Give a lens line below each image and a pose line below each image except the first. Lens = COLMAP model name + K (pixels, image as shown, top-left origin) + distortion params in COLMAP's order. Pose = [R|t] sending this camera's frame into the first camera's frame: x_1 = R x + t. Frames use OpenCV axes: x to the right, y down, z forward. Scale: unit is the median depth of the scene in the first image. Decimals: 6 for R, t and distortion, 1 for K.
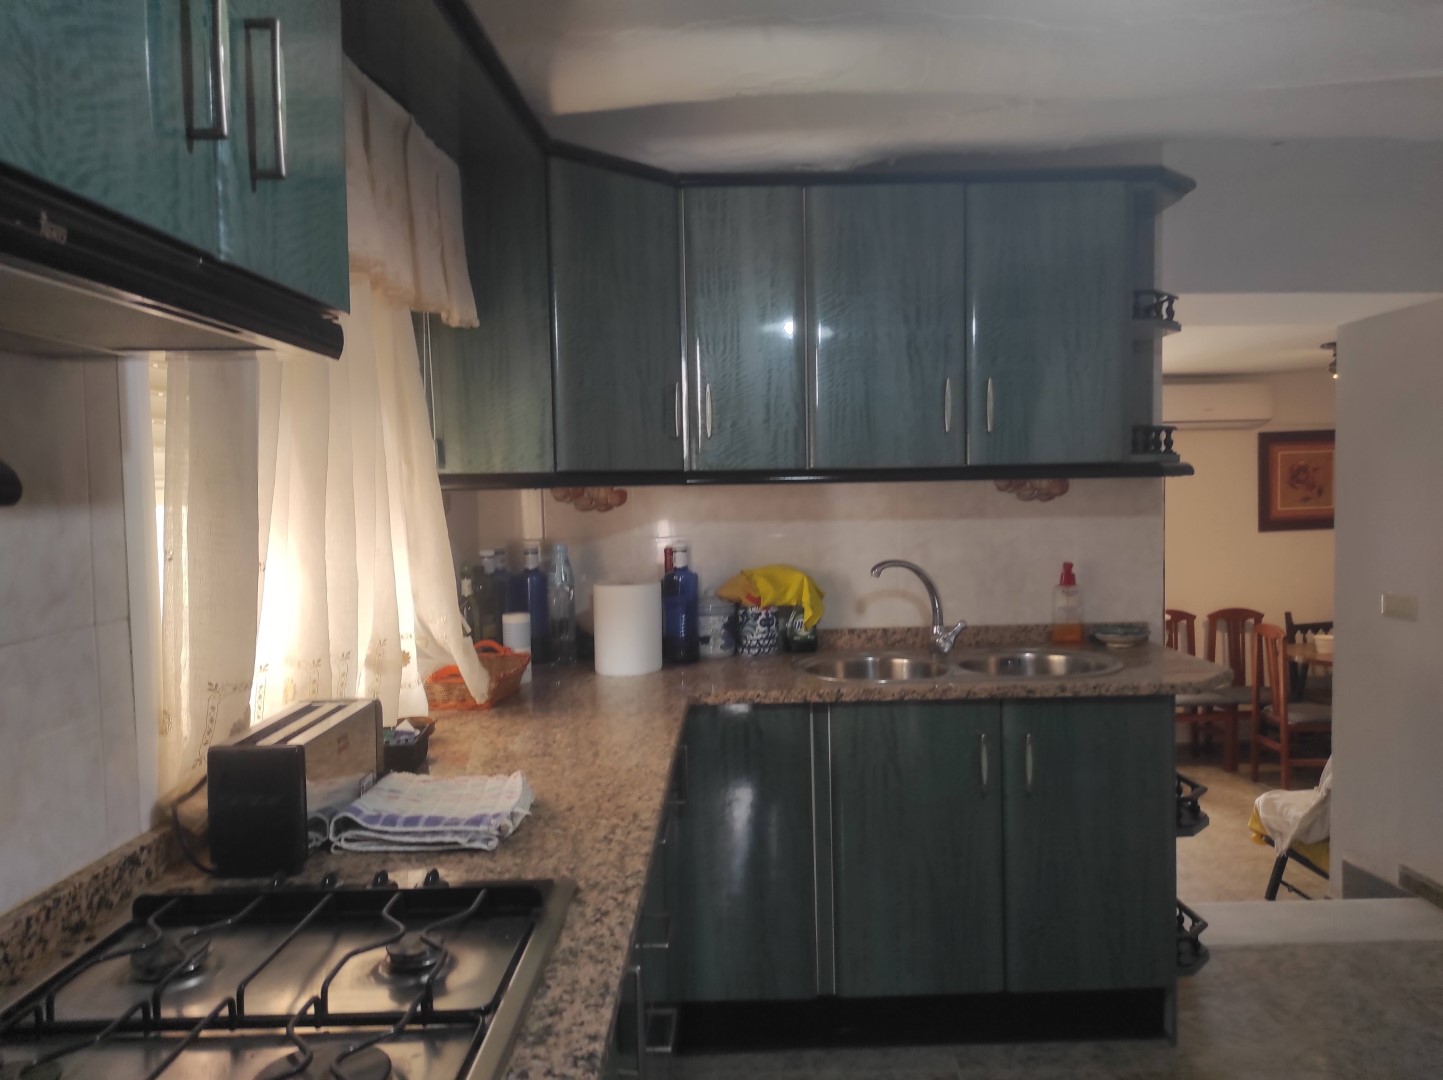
lens RADIAL K [[1065.5, 0, 721.5], [0, 1065.5, 540.0], [0, 0, 1]] dist [0.064065, -0.033004]
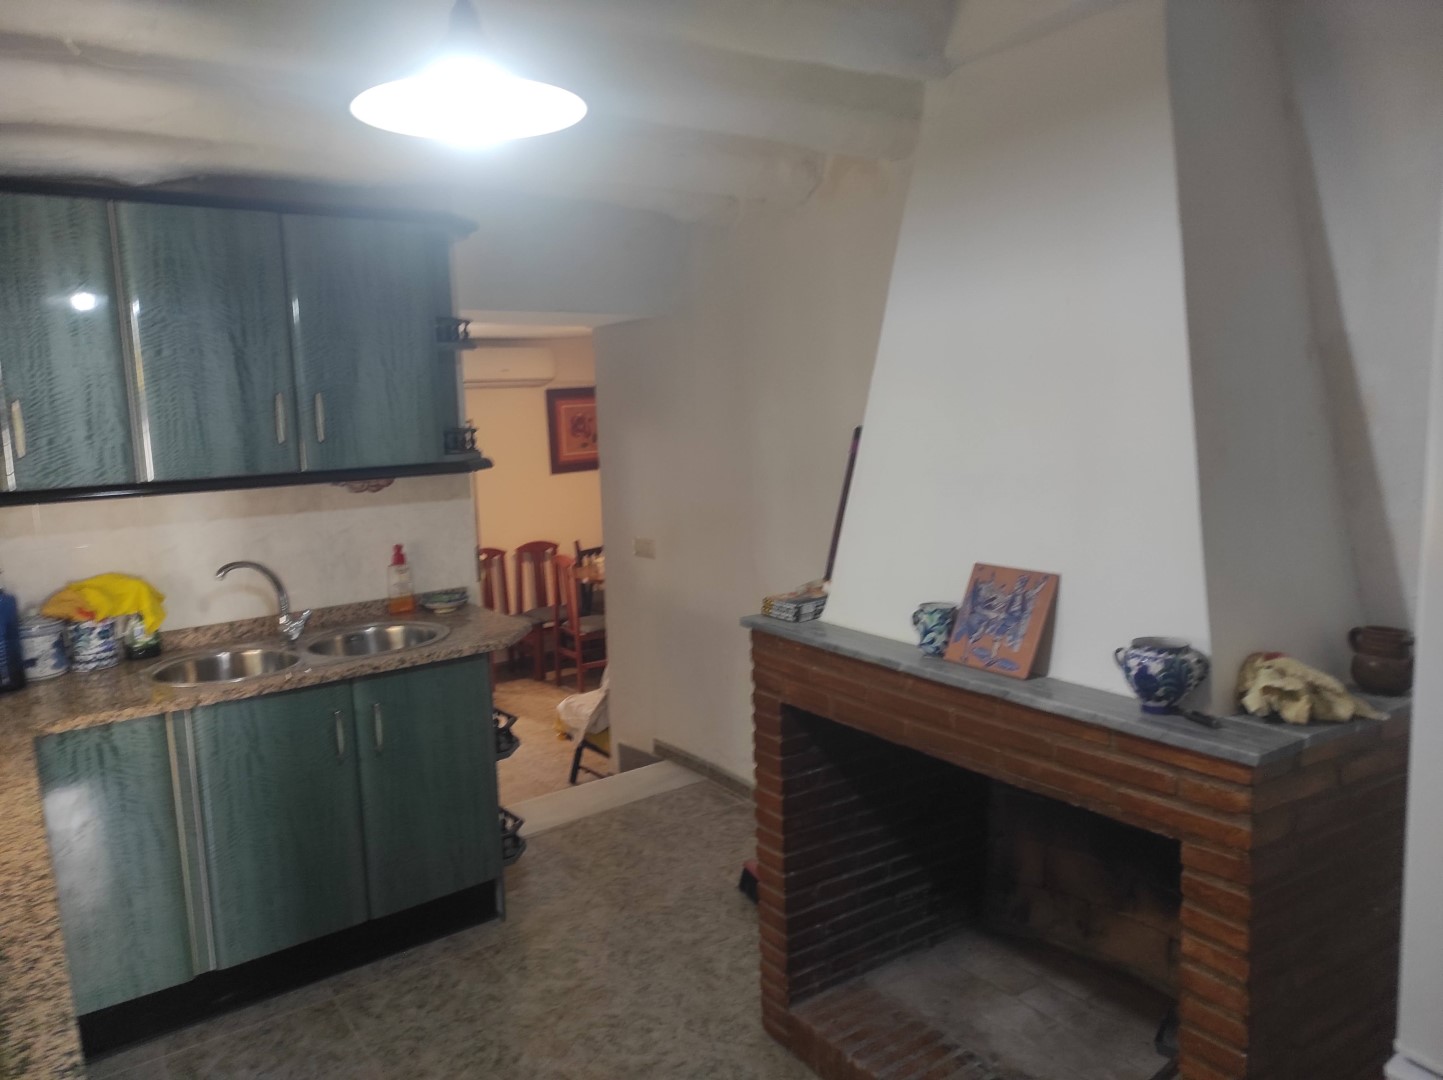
lens RADIAL K [[1034.7, 0, 721.5], [0, 1034.7, 540.0], [0, 0, 1]] dist [0.008300, 0.000072]
pose [[0.811560, -0.080822, 0.578653, -0.041156], [0.047031, 0.996209, 0.073181, -0.052586], [-0.582374, -0.032176, 0.812284, -0.113901]]
